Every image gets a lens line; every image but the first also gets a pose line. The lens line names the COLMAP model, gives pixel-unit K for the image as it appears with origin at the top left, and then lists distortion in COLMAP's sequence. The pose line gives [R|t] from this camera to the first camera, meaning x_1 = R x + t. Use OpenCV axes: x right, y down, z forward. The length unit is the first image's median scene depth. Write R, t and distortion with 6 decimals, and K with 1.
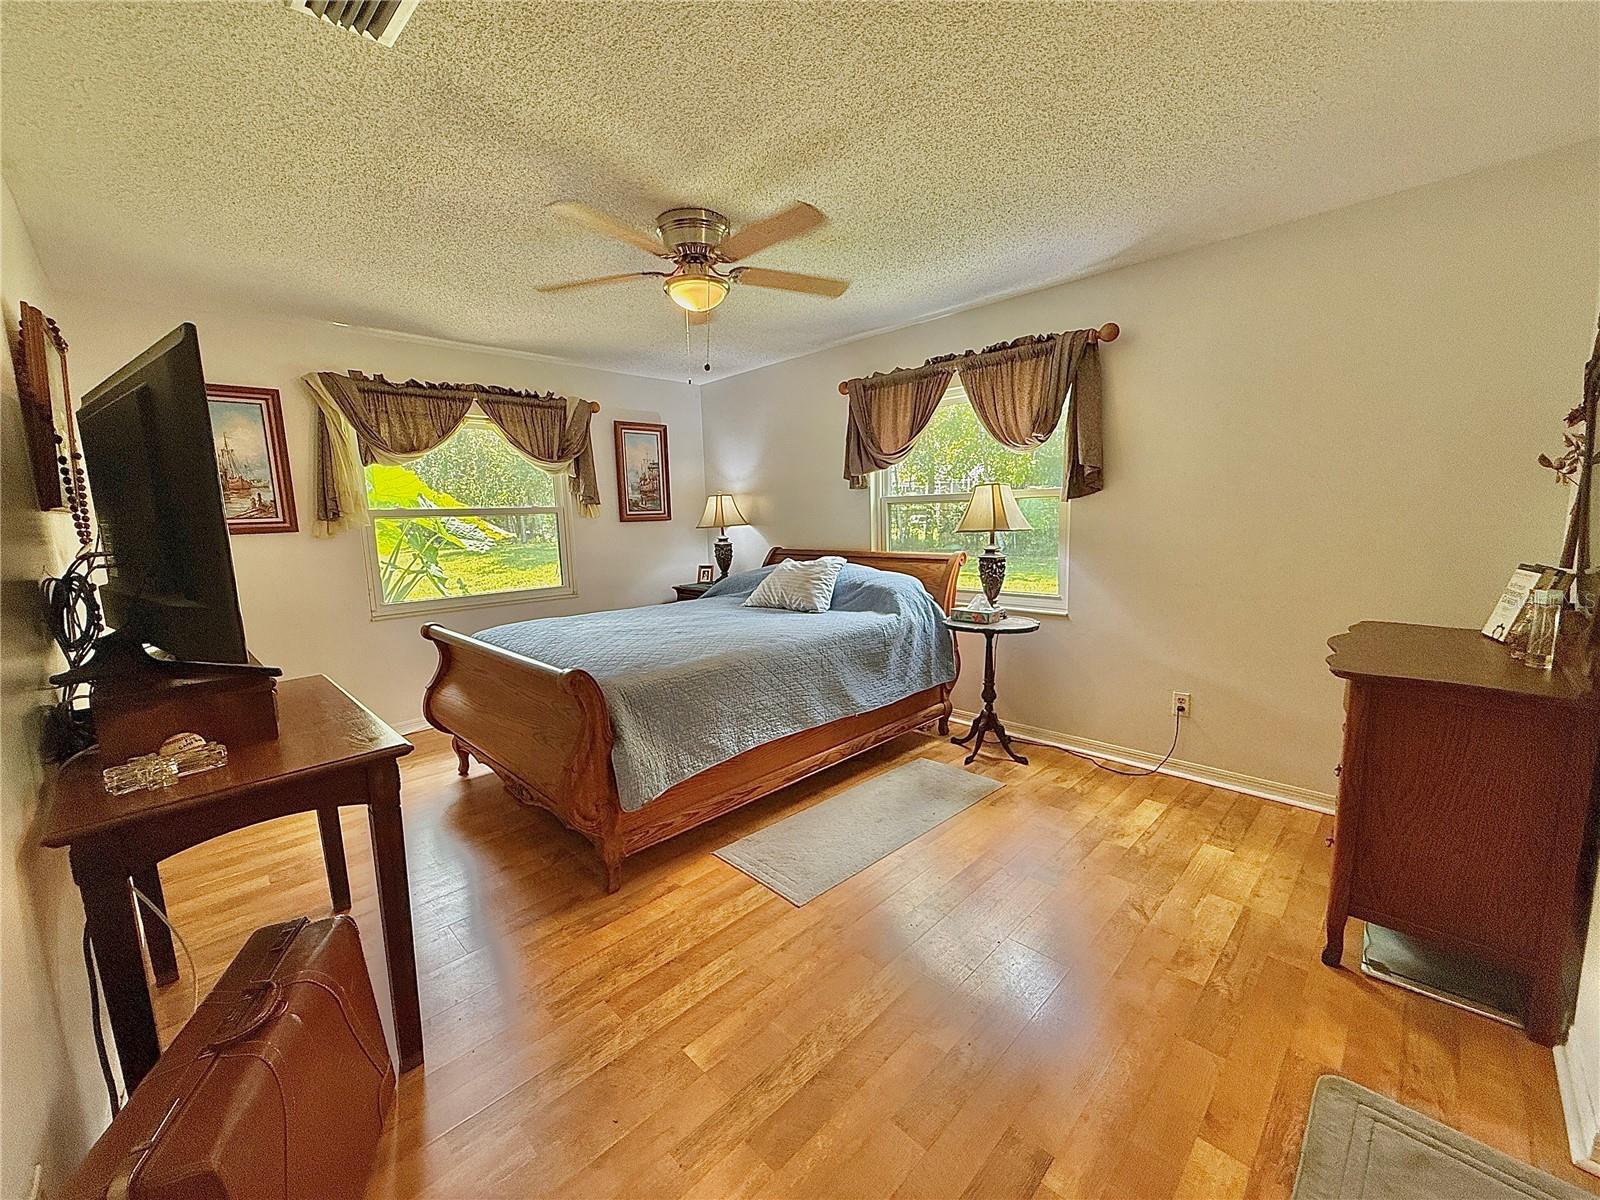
lens RADIAL K [[638.1, 0, 801.8], [0, 638.1, 601.2], [0, 0, 1]] dist [0.007630, -0.000415]
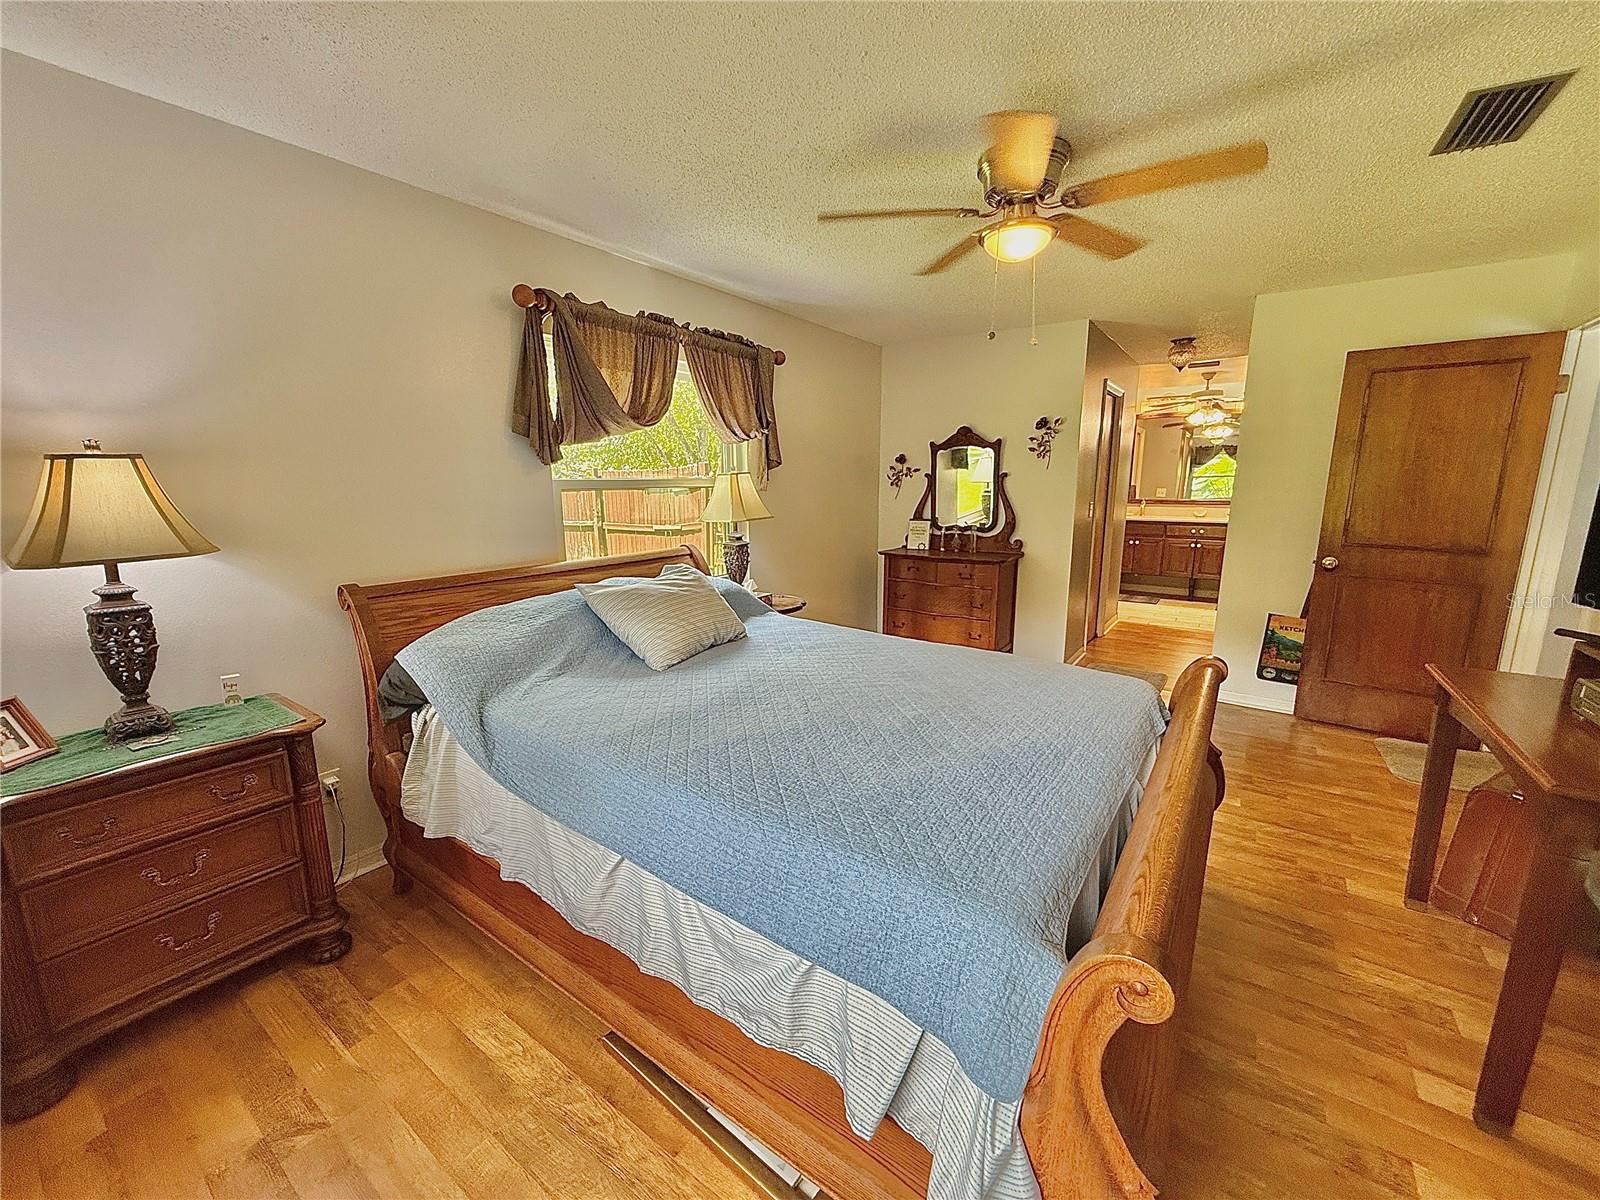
lens RADIAL K [[638.1, 0, 794.0], [0, 638.1, 591.9], [0, 0, 1]] dist [0.007630, -0.000415]
pose [[-0.181981, -0.147290, 0.972208, -0.674727], [0.141882, 0.974438, 0.174186, -0.148215], [-0.973012, 0.169637, -0.156431, 1.008166]]
